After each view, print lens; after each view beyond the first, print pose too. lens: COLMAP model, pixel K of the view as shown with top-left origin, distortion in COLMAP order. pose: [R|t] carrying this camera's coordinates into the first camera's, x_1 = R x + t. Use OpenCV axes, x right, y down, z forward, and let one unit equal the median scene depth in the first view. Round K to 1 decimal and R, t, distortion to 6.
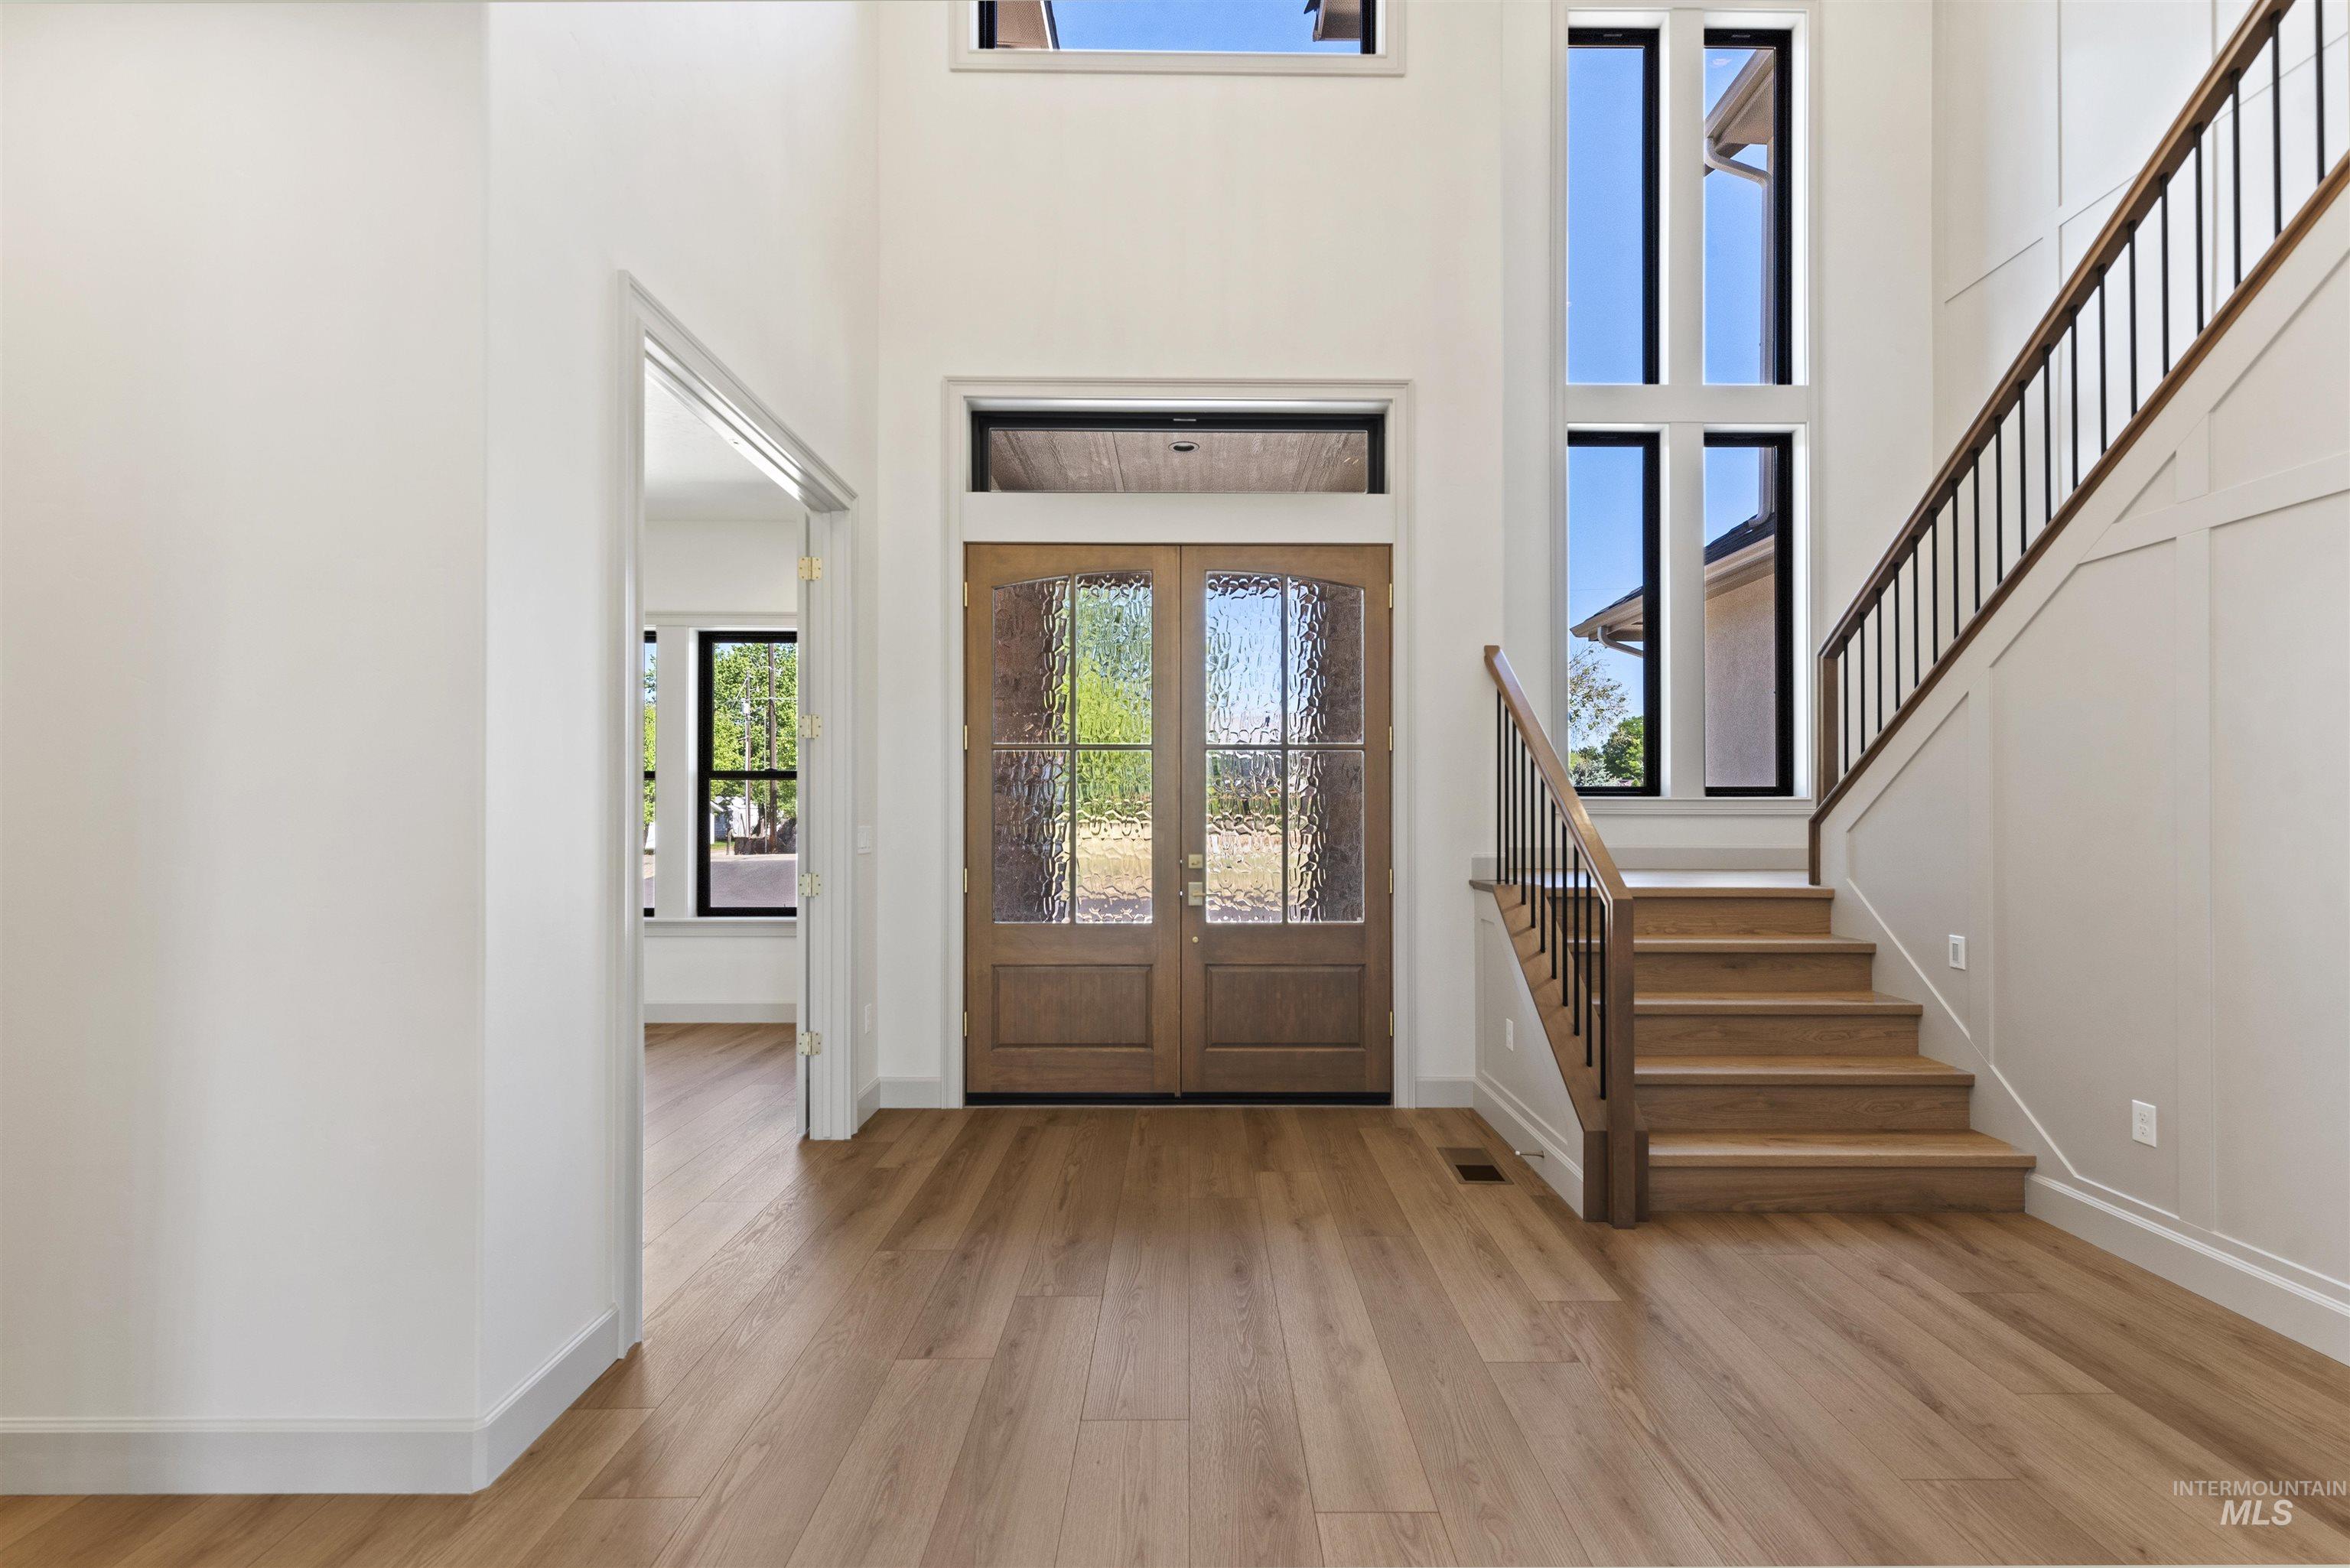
lens RADIAL K [[1073.4, 0, 1227.0], [0, 1073.4, 811.7], [0, 0, 1]] dist [0.000797, 0.000055]
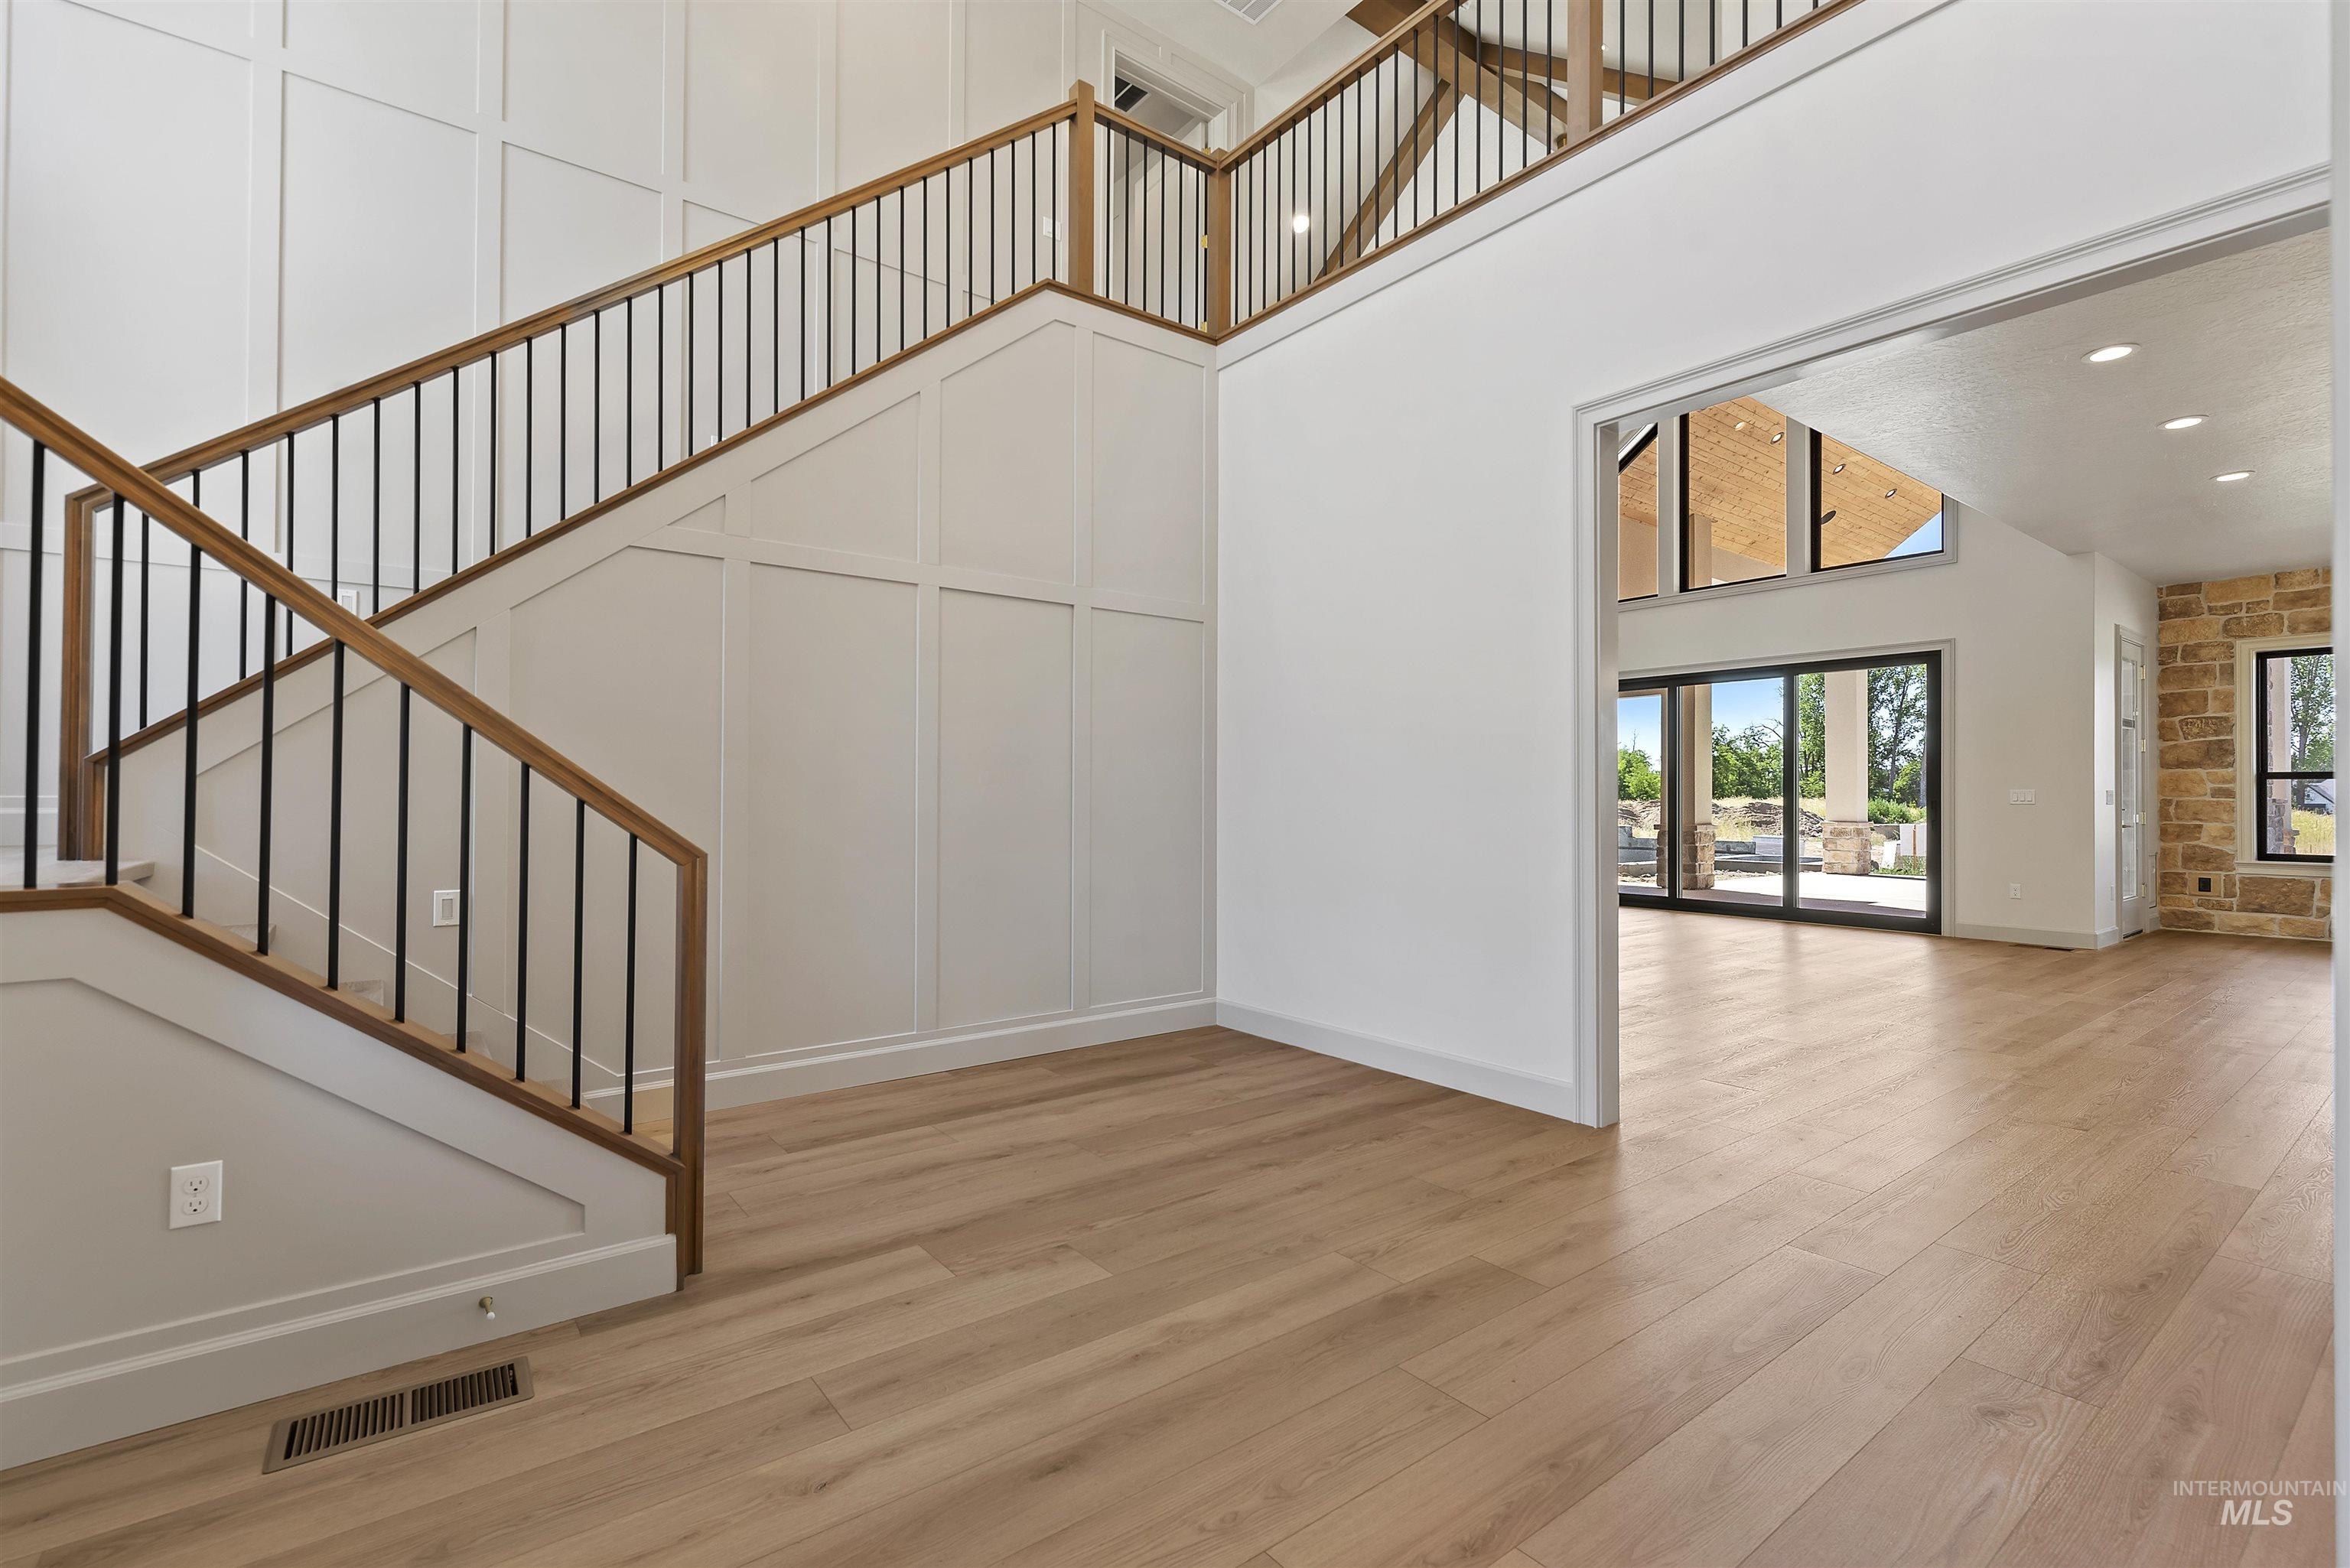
lens RADIAL K [[1035.8, 0, 1174.6], [0, 1035.8, 797.0], [0, 0, 1]] dist [0.000947, -0.000027]
pose [[-0.589855, -0.004961, 0.807494, -0.558107], [-0.010357, 0.999945, -0.001423, 0.044053], [-0.807443, -0.009203, -0.589874, 1.426752]]
